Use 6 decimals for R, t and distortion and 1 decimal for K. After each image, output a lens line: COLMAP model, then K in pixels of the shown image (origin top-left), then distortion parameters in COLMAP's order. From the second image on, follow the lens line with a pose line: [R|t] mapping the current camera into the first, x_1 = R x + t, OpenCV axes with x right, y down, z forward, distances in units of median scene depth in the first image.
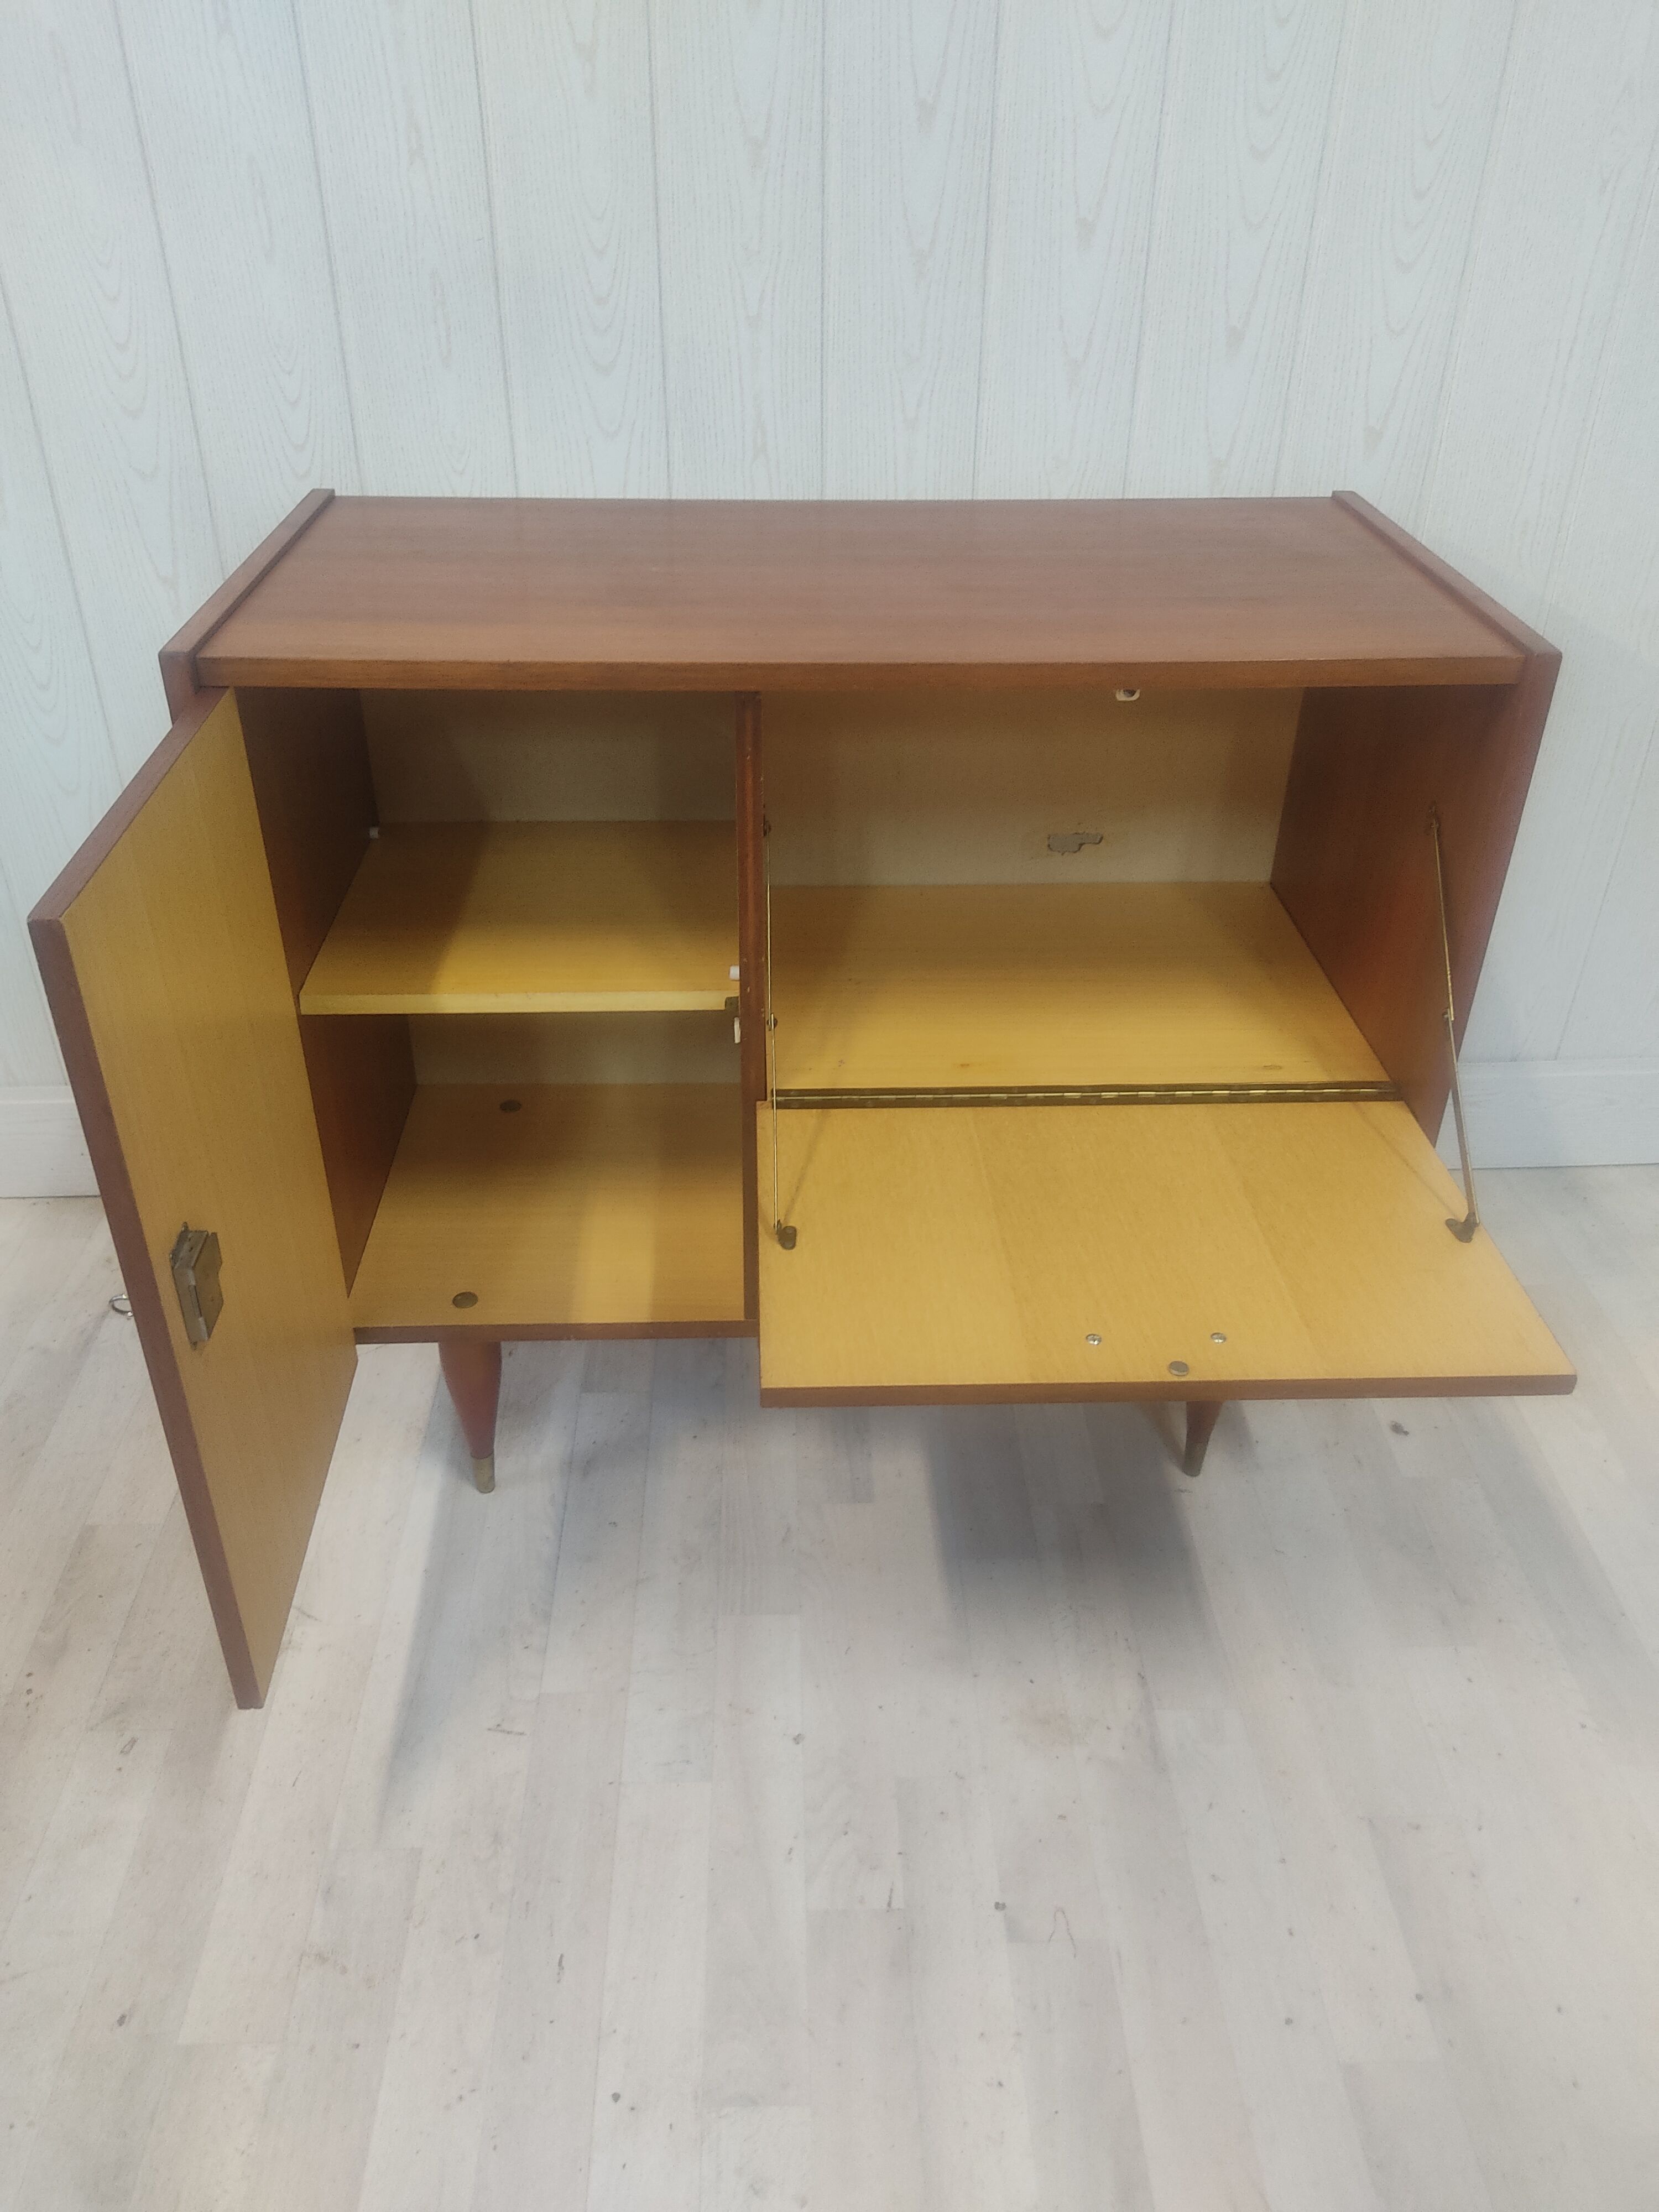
lens RADIAL K [[1664.8, 0, 825.5], [0, 1664.8, 1113.9], [0, 0, 1]] dist [0.091761, -0.159261]
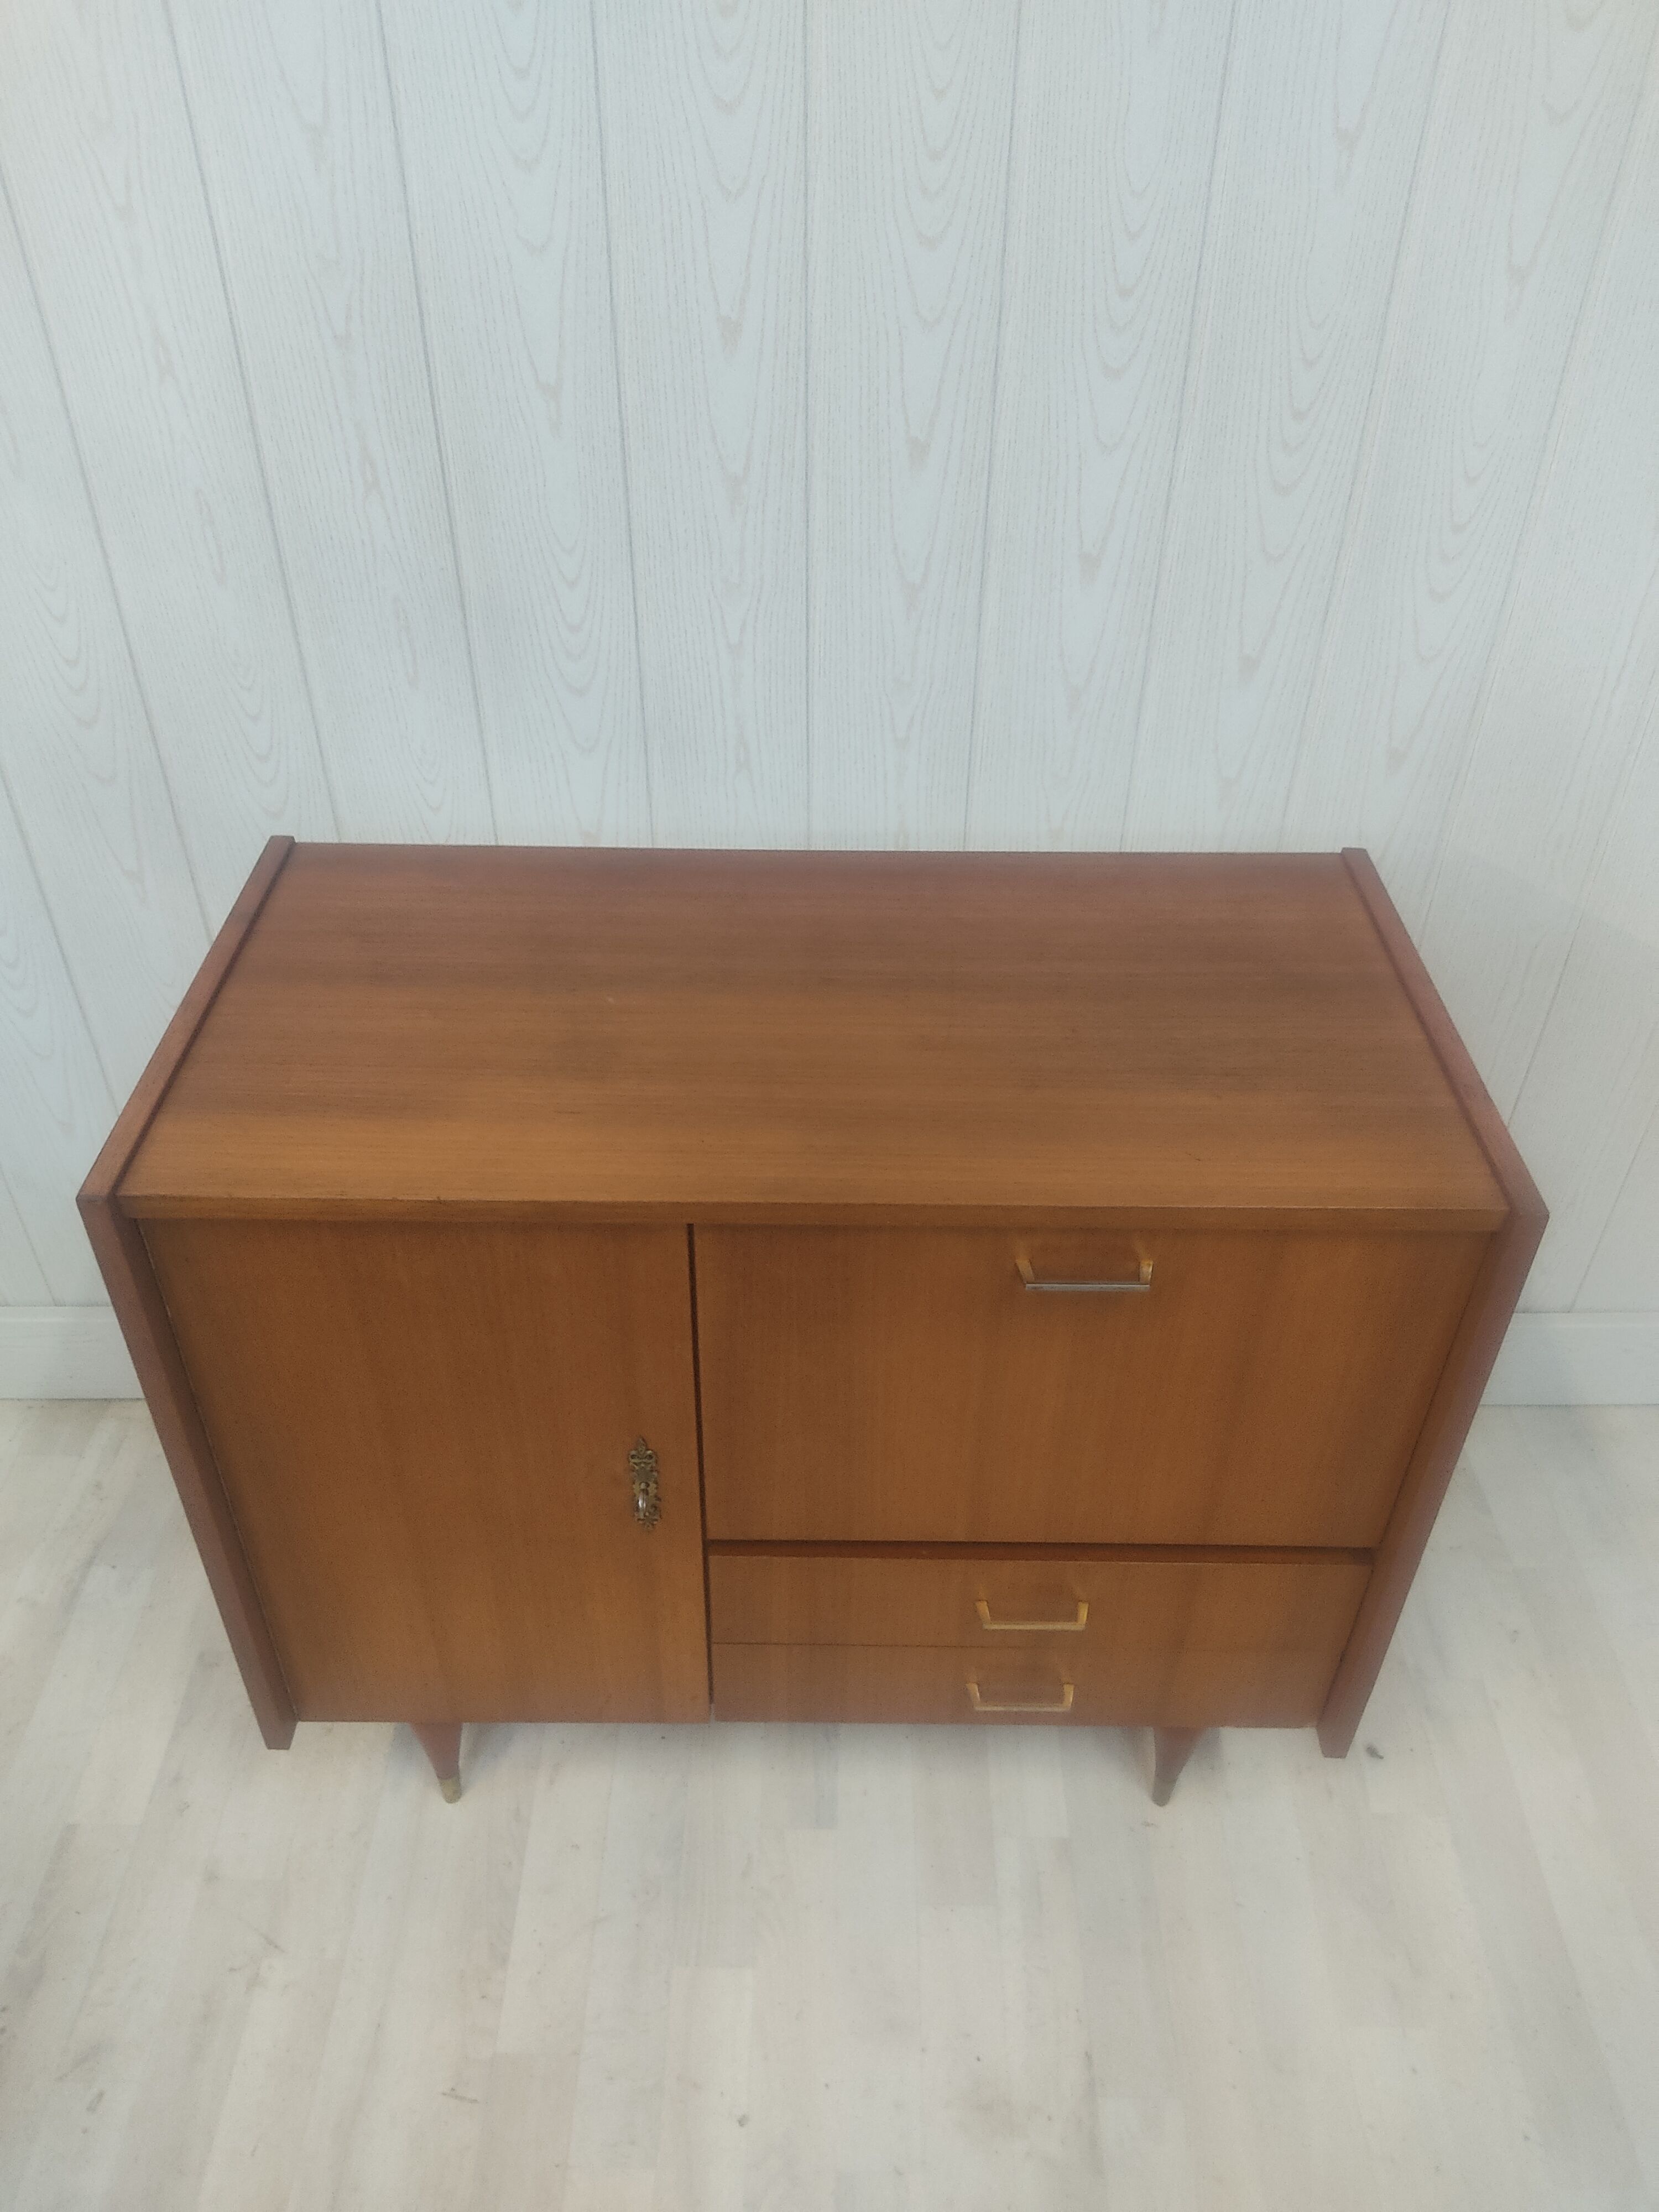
lens RADIAL K [[1664.8, 0, 825.5], [0, 1664.8, 1113.9], [0, 0, 1]] dist [0.091761, -0.159261]
pose [[0.999059, 0.026482, -0.034339, 0.052054], [-0.023006, 0.994927, 0.097937, -0.332881], [0.036759, -0.097055, 0.994600, 0.045243]]
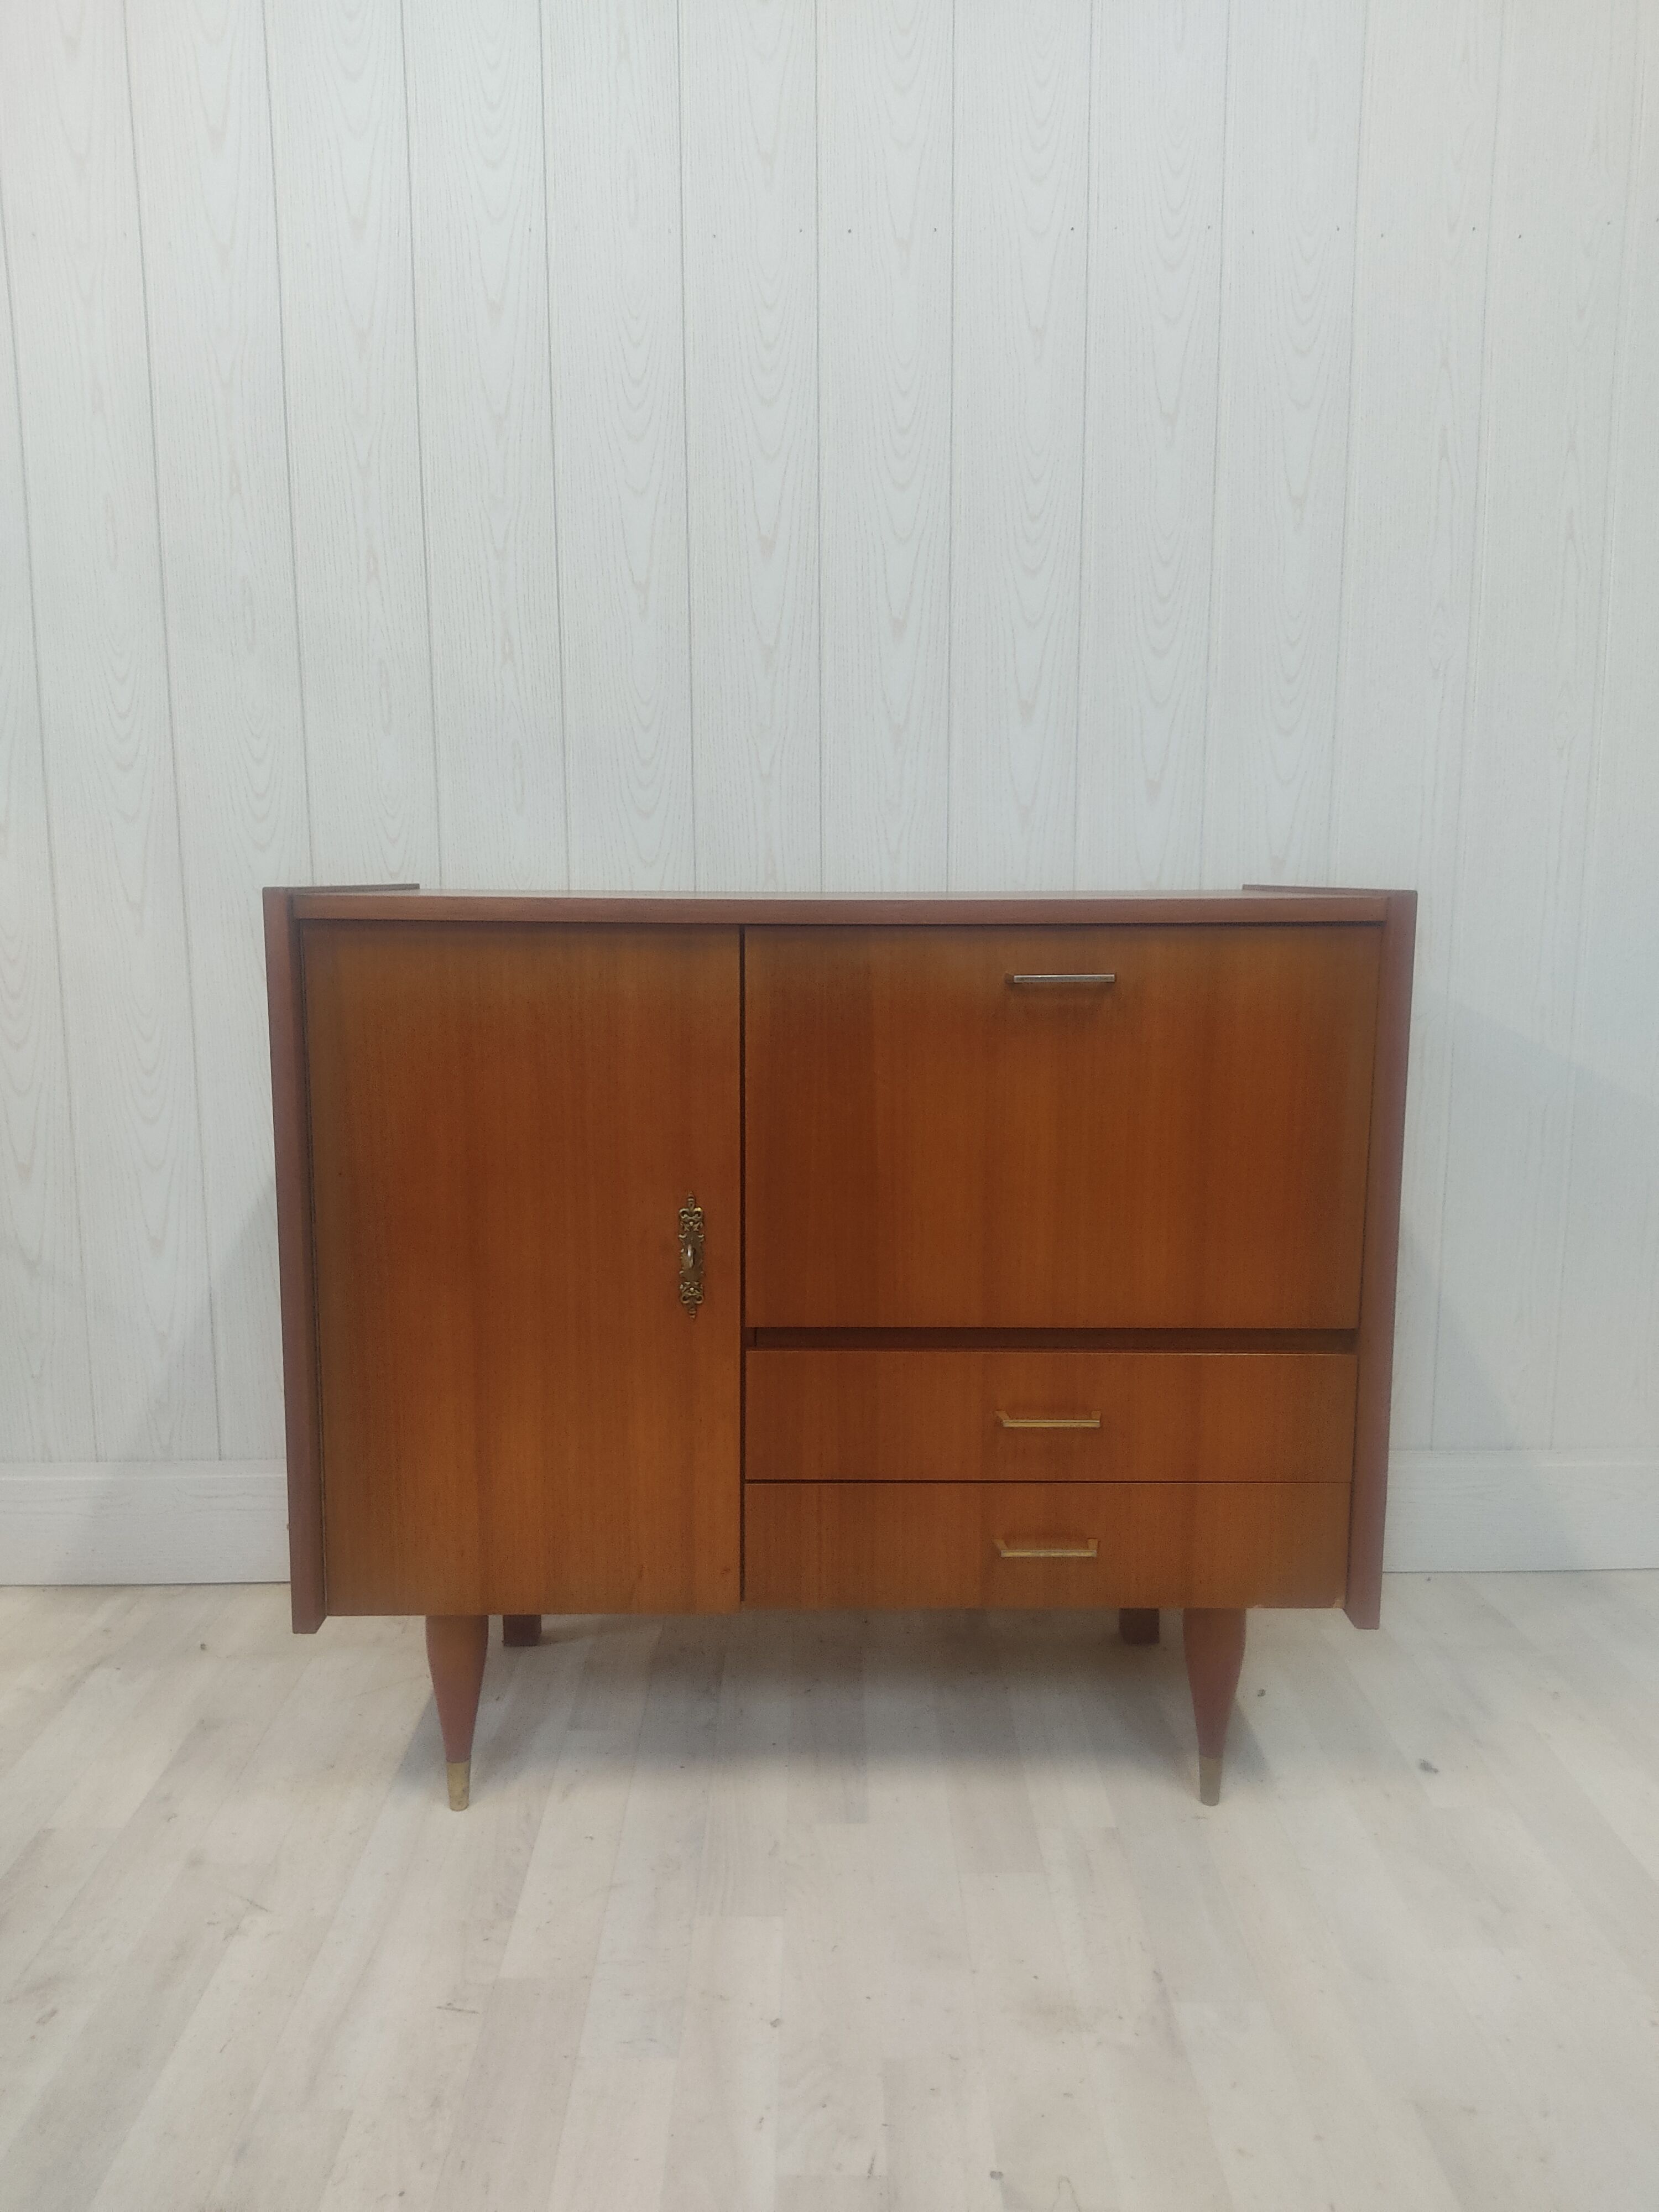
lens RADIAL K [[1664.8, 0, 825.5], [0, 1664.8, 1113.9], [0, 0, 1]] dist [0.091761, -0.159261]
pose [[0.999589, -0.006058, -0.028005, 0.038578], [-0.006188, 0.908689, -0.417427, 0.303570], [0.027977, 0.417429, 0.908279, -0.027631]]
